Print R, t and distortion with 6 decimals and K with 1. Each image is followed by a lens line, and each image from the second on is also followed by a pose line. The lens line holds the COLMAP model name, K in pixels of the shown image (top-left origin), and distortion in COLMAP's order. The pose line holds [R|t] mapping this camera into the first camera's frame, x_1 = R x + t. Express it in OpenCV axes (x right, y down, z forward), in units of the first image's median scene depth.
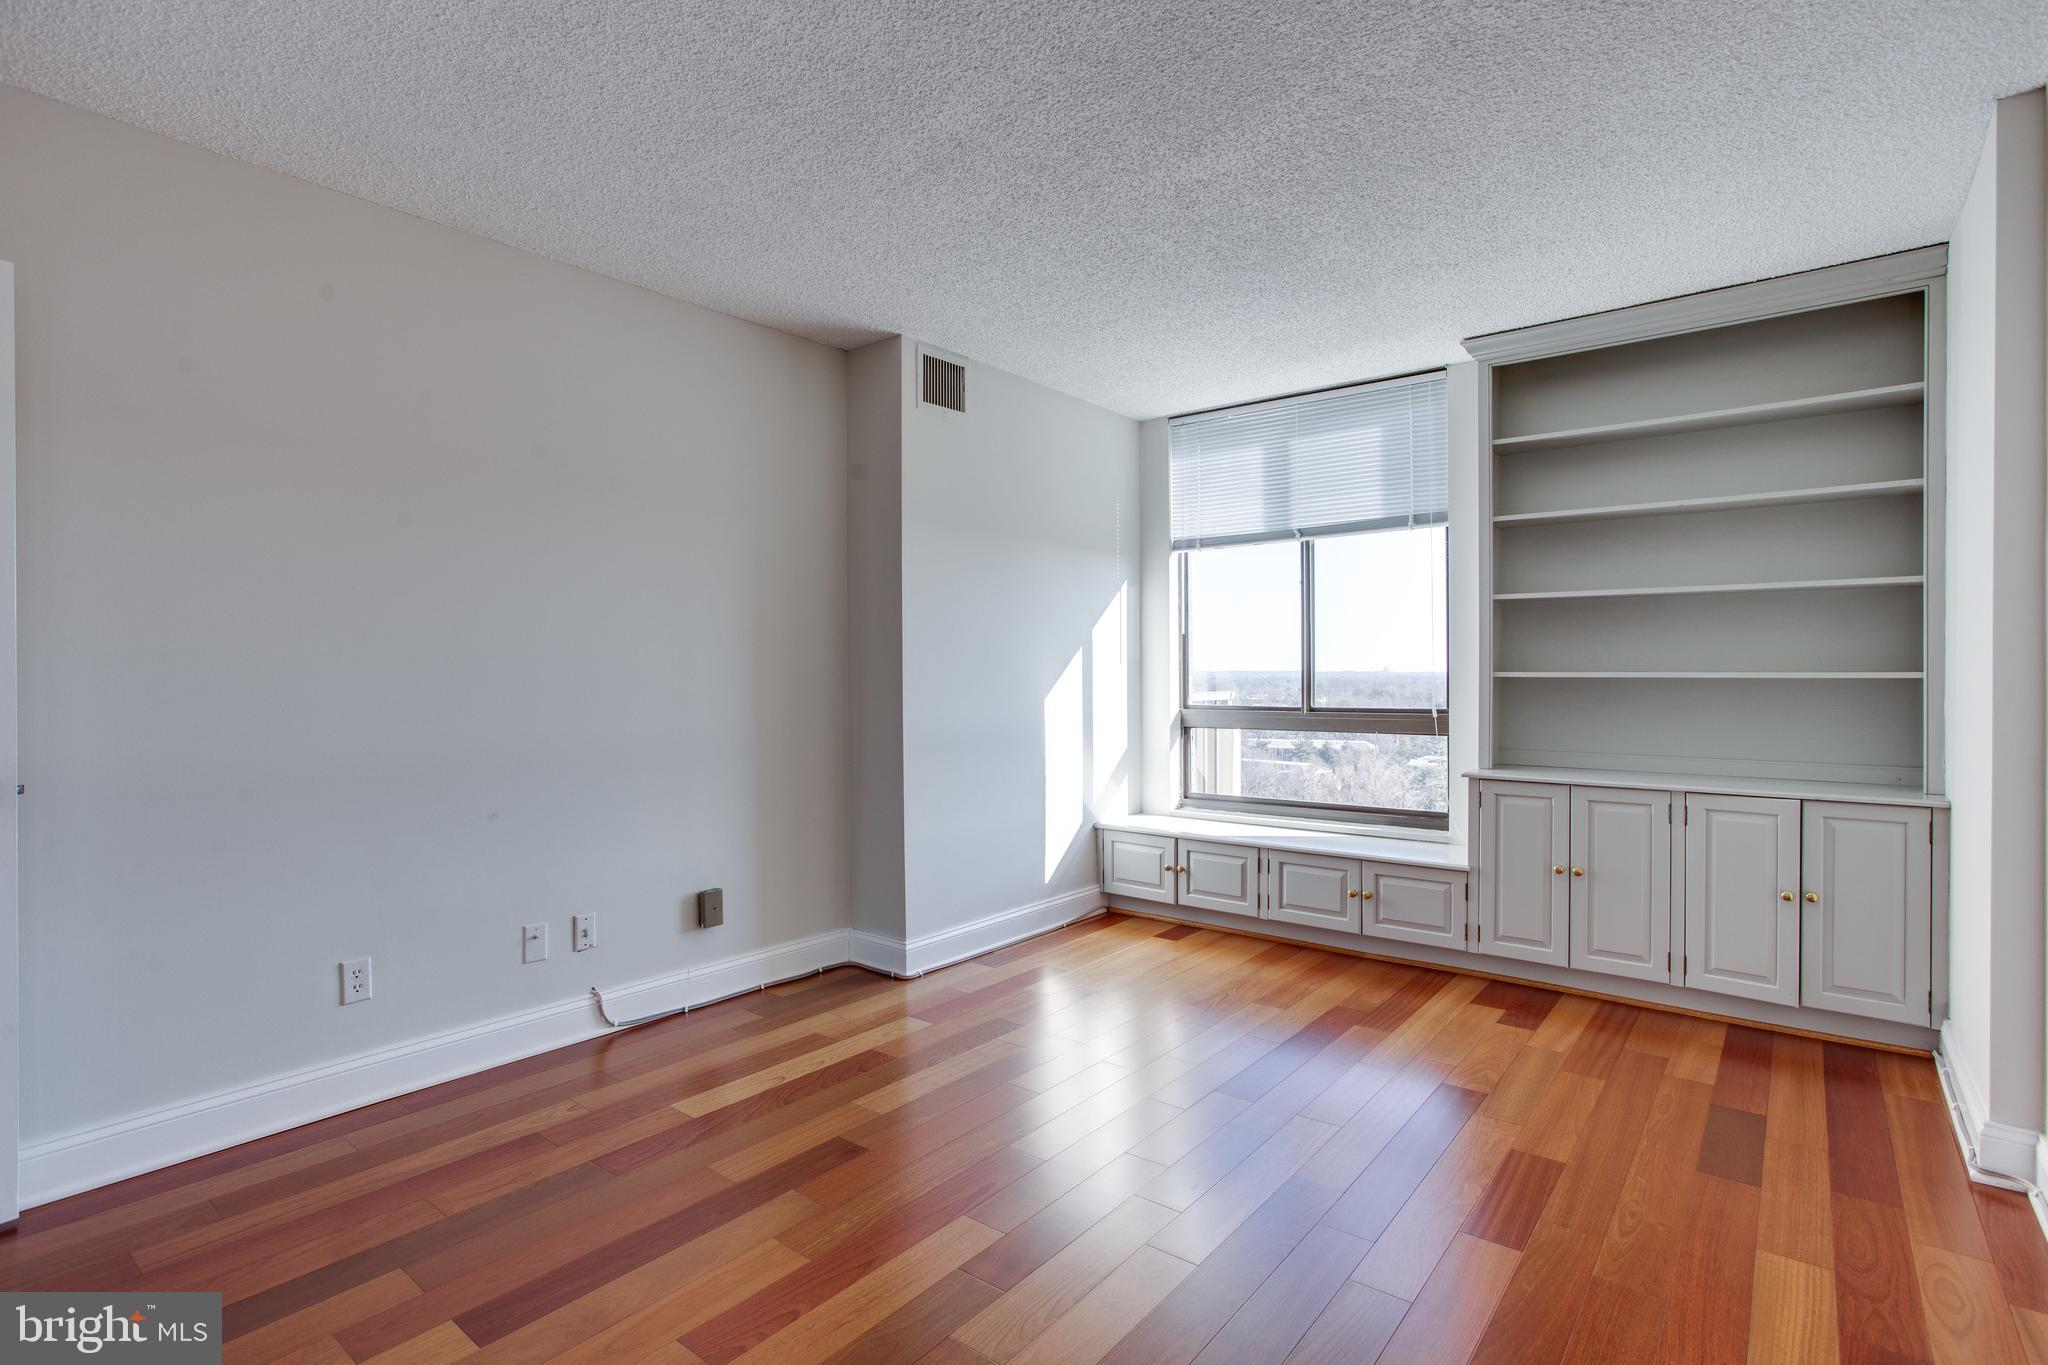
lens RADIAL K [[1034.1, 0, 1014.2], [0, 1034.1, 684.8], [0, 0, 1]] dist [-0.037481, 0.021950]
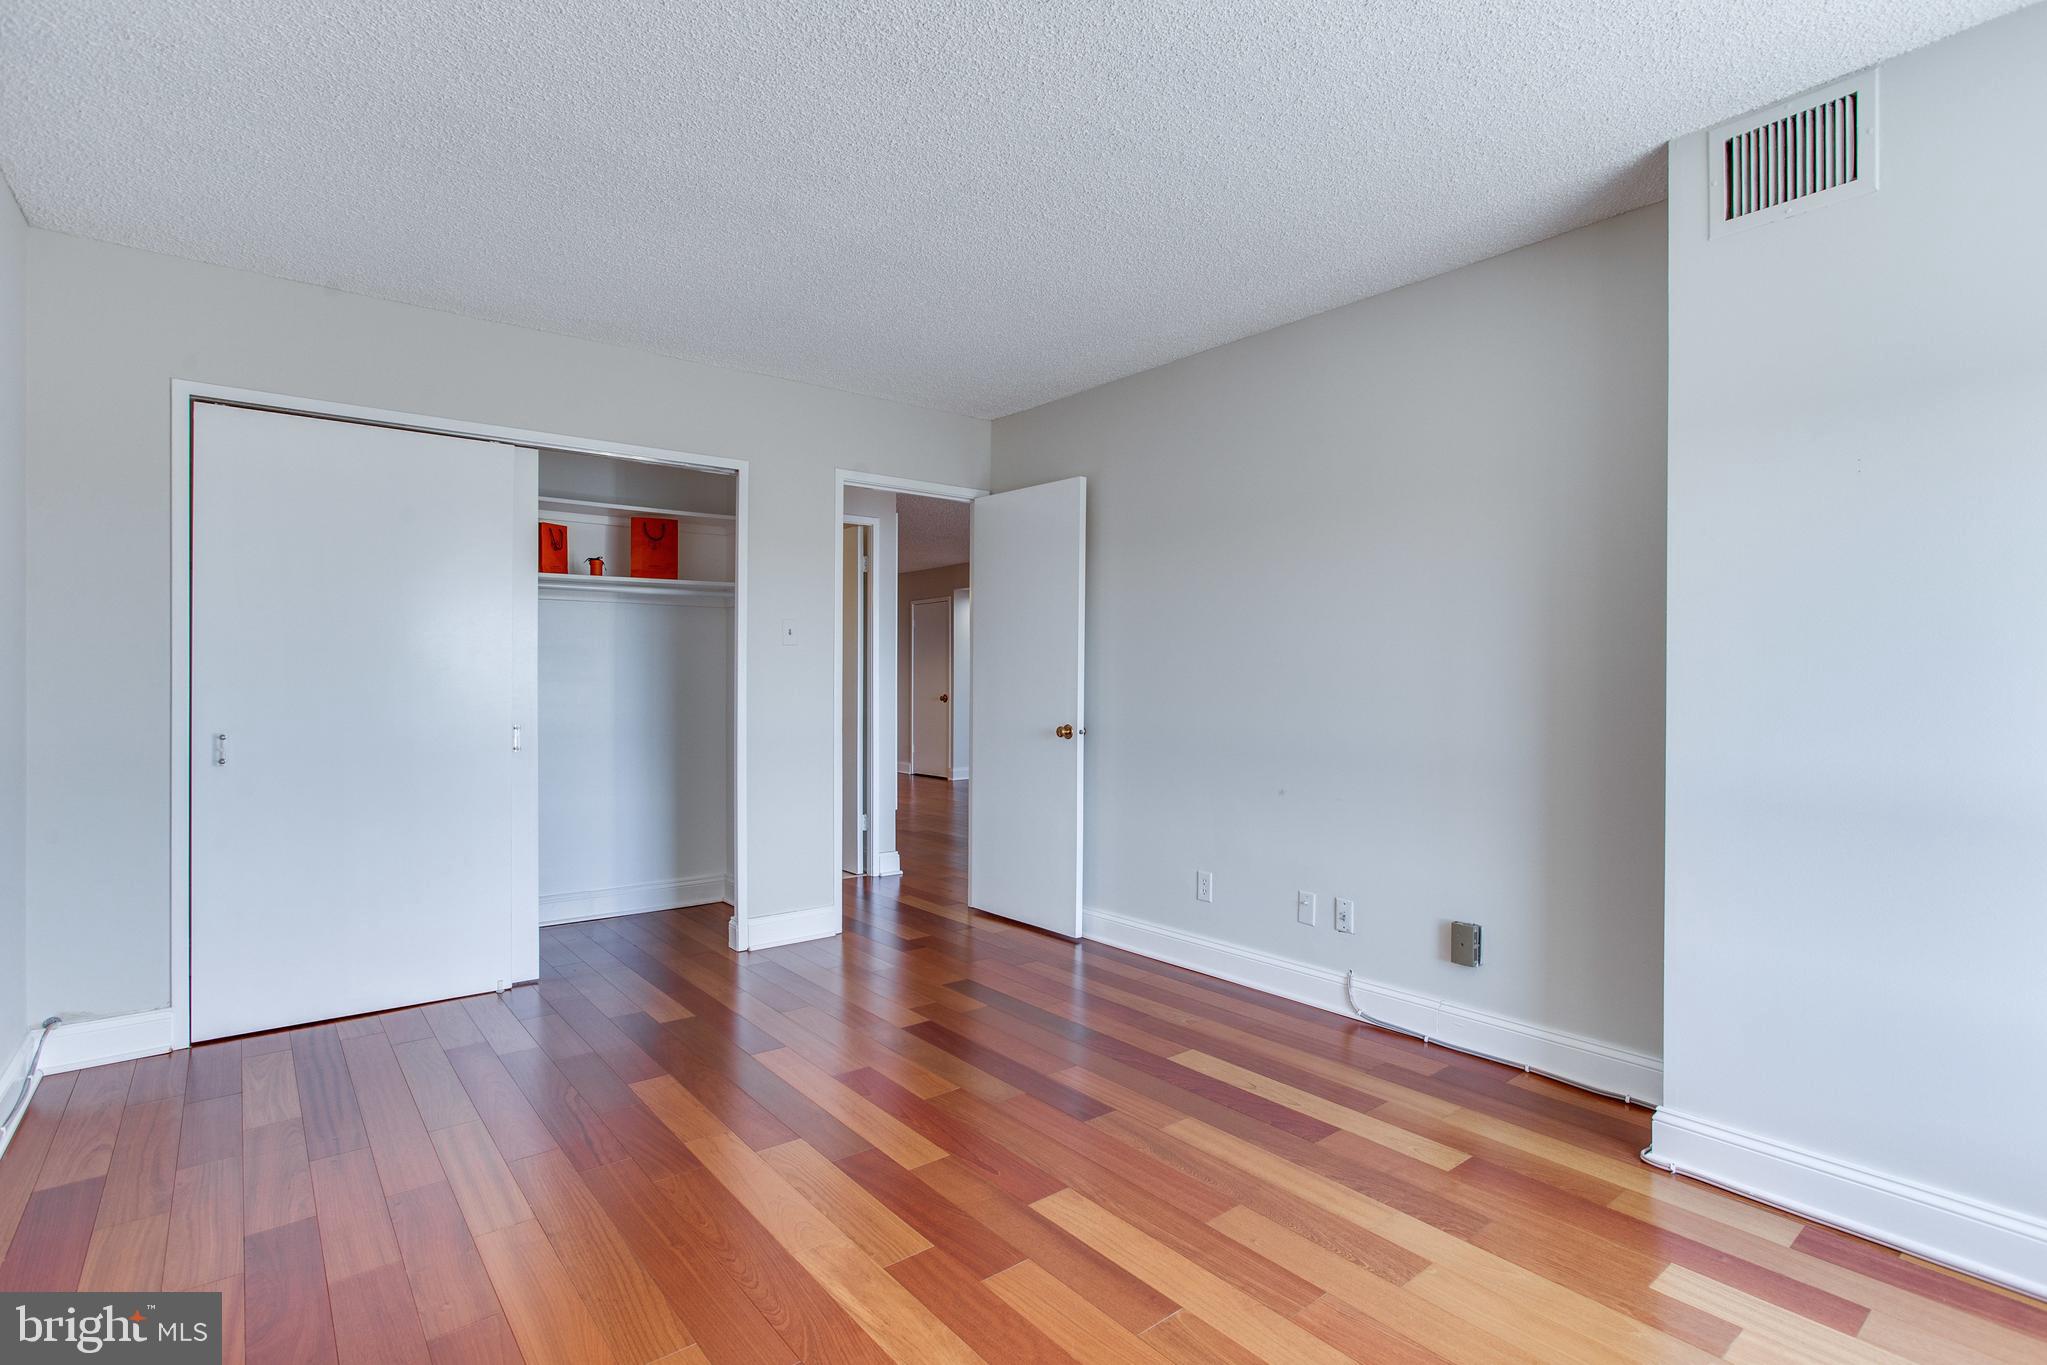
lens RADIAL K [[1033.6, 0, 1027.8], [0, 1033.6, 674.5], [0, 0, 1]] dist [-0.037481, 0.021950]
pose [[-0.251882, 0.003587, -0.967751, 0.455723], [-0.007800, 0.999953, 0.005737, -0.011844], [0.967727, 0.008993, -0.251842, 0.599214]]
